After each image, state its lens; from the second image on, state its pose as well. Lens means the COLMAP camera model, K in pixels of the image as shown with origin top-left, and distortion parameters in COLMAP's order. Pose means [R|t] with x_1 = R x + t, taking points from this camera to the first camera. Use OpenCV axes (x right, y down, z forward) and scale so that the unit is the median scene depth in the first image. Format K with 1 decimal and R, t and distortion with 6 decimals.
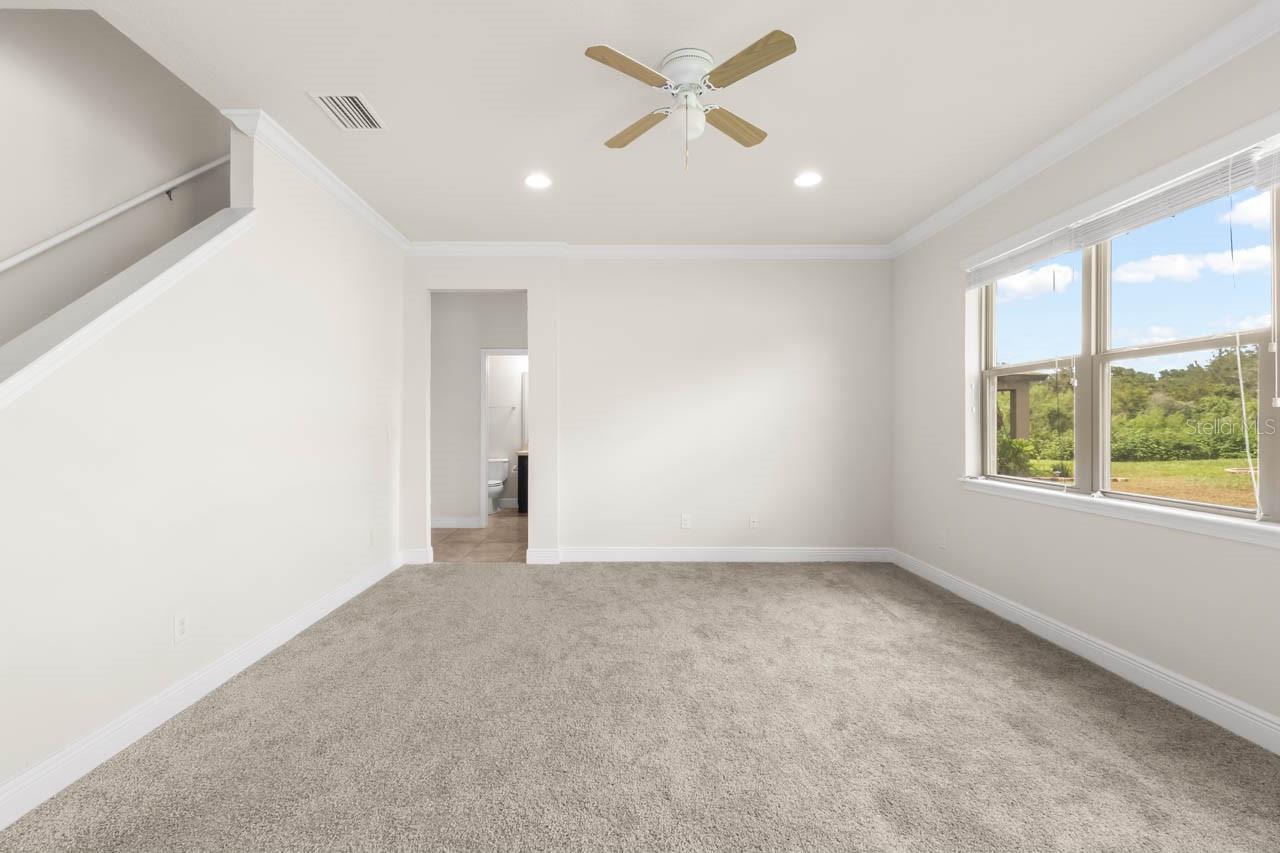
lens RADIAL K [[574.9, 0, 644.7], [0, 574.9, 422.3], [0, 0, 1]] dist [0.009175, -0.002306]
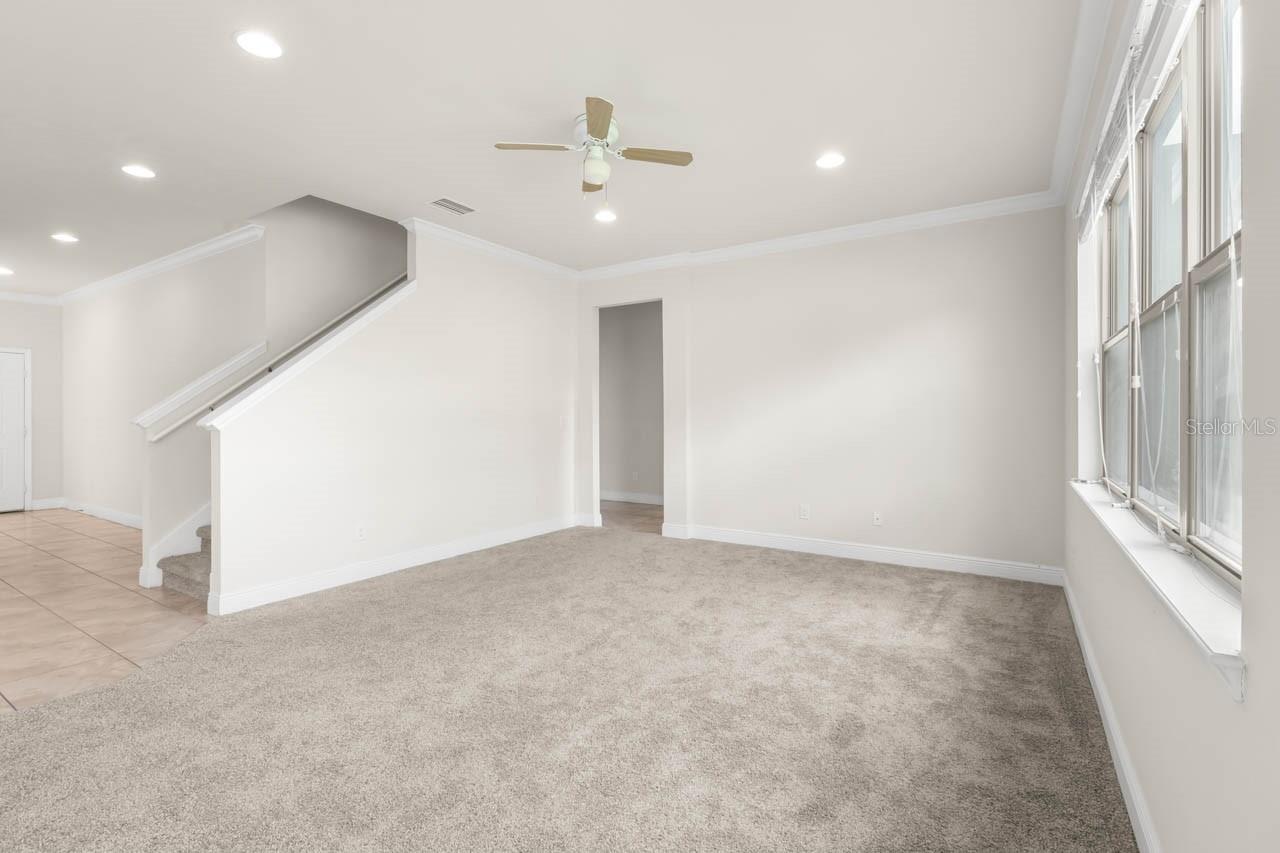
lens RADIAL K [[574.9, 0, 637.3], [0, 574.9, 422.5], [0, 0, 1]] dist [0.009175, -0.002306]
pose [[0.834625, 0.003475, -0.550808, 0.540797], [0.004966, 0.999892, 0.013833, 0.001841], [0.550797, -0.014281, 0.834517, 0.010129]]
